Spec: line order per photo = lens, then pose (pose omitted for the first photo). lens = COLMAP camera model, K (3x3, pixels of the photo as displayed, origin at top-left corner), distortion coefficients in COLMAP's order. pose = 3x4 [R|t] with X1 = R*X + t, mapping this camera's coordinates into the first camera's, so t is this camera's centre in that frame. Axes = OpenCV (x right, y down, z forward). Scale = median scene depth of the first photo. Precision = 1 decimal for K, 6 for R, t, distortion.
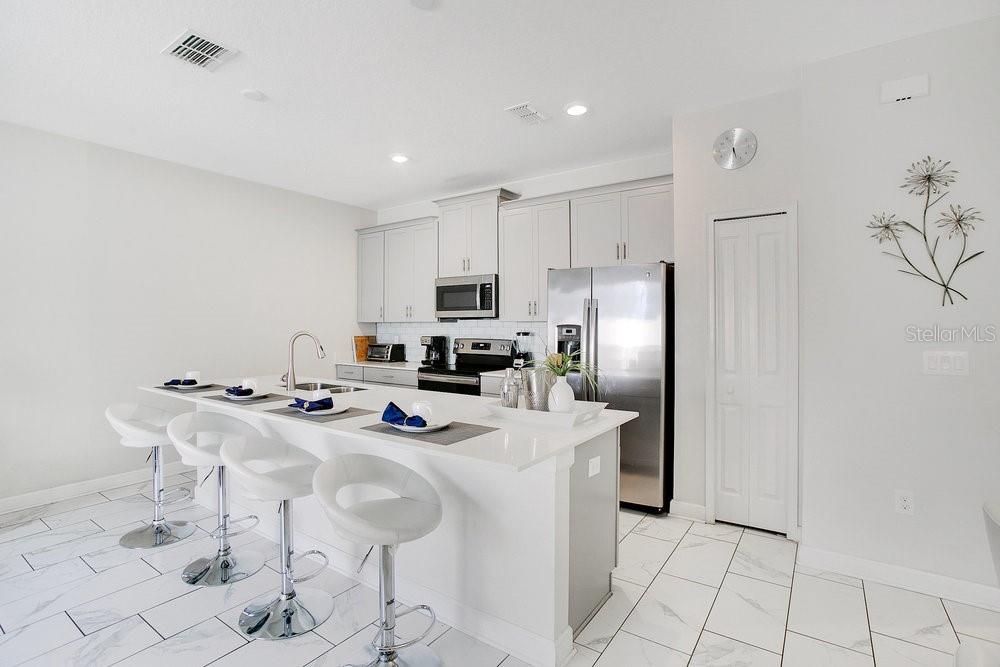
lens RADIAL K [[481.6, 0, 496.9], [0, 481.6, 326.0], [0, 0, 1]] dist [0.004290, 0.000883]
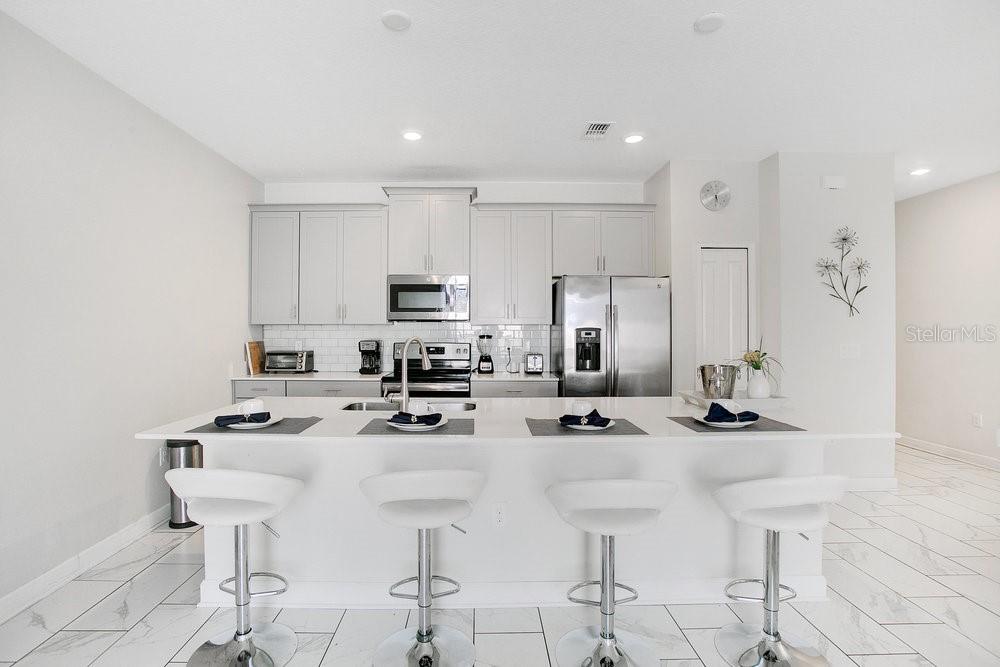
lens RADIAL K [[448.9, 0, 497.6], [0, 448.9, 328.7], [0, 0, 1]] dist [-0.039737, 0.000193]
pose [[0.816020, 0.002509, 0.578018, -0.522040], [-0.000505, 0.999993, -0.003628, 0.003047], [-0.578024, 0.002668, 0.816016, 0.259094]]
